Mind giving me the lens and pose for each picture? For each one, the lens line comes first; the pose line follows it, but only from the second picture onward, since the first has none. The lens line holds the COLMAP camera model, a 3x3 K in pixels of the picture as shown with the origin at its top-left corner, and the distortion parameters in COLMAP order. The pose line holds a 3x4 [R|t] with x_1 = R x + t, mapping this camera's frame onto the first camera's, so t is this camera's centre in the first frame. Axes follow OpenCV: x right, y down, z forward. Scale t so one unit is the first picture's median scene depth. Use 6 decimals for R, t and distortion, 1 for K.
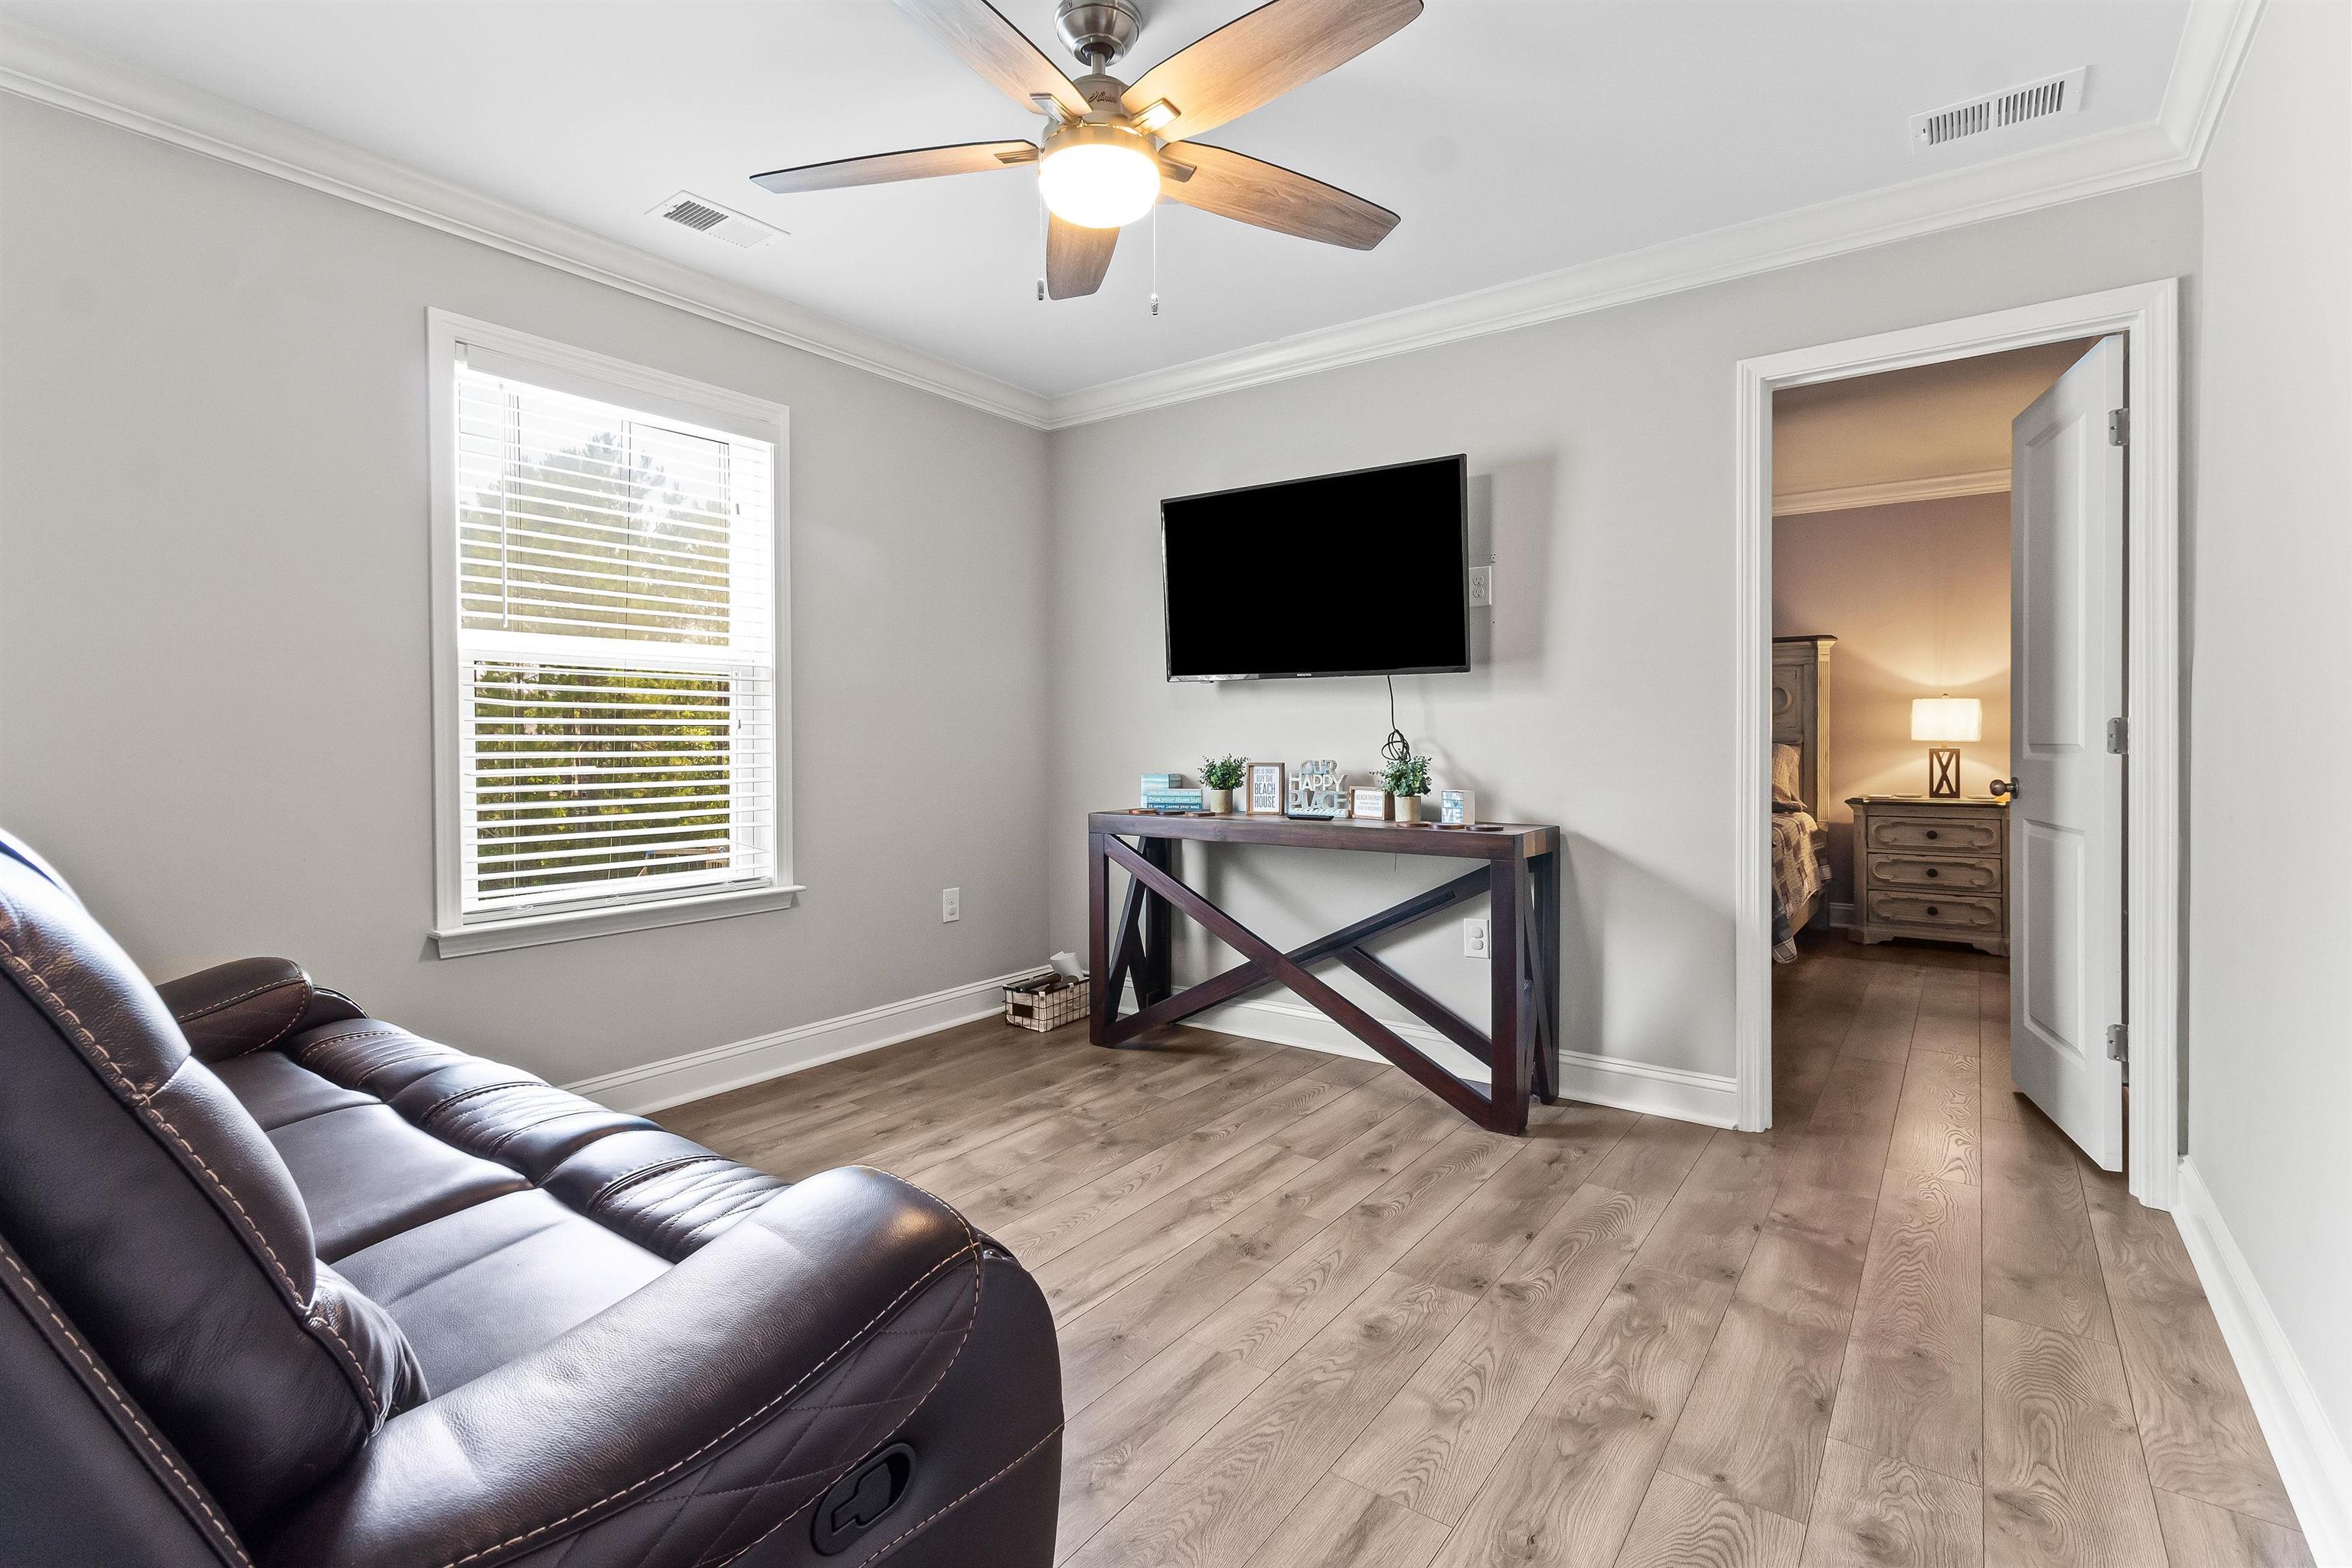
lens RADIAL K [[1091.6, 0, 1177.8], [0, 1091.6, 737.4], [0, 0, 1]] dist [-0.000253, -0.000131]
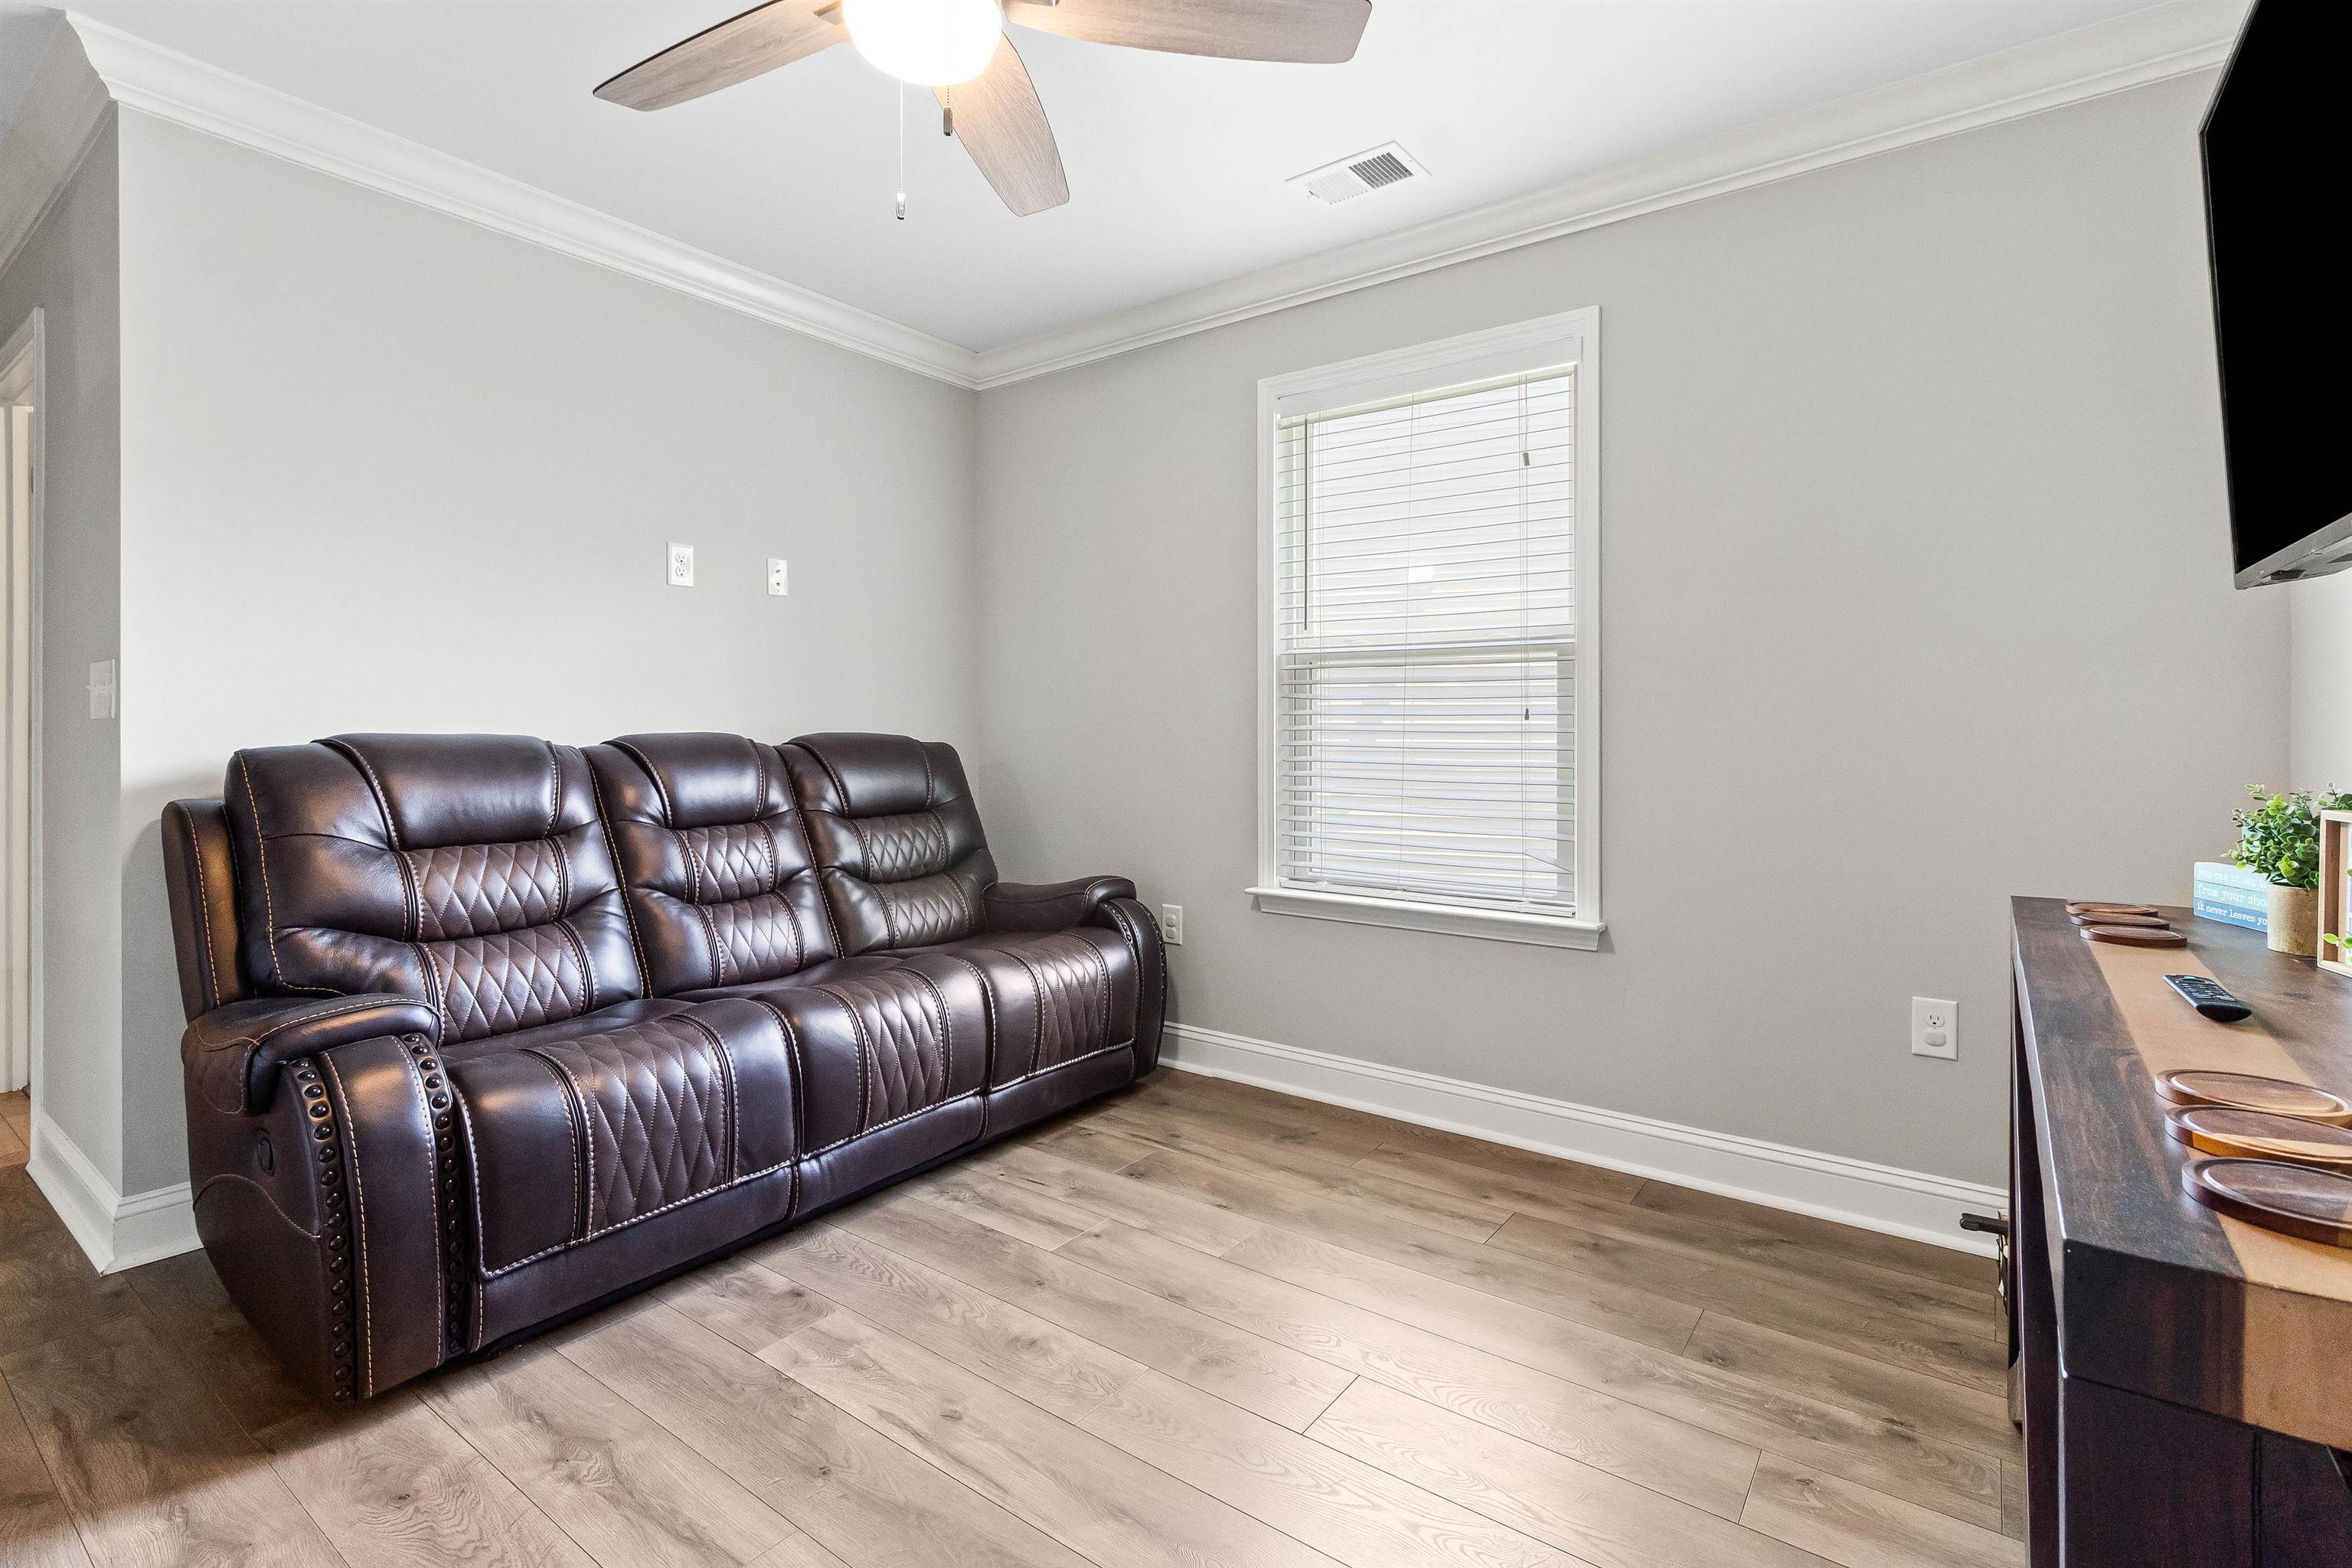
lens RADIAL K [[1091.6, 0, 1177.8], [0, 1091.6, 737.4], [0, 0, 1]] dist [-0.000253, -0.000131]
pose [[-0.008072, 0.007482, -0.999939, 0.441643], [-0.002362, 0.999969, 0.007501, -0.000992], [0.999965, 0.002422, -0.008054, 0.746983]]
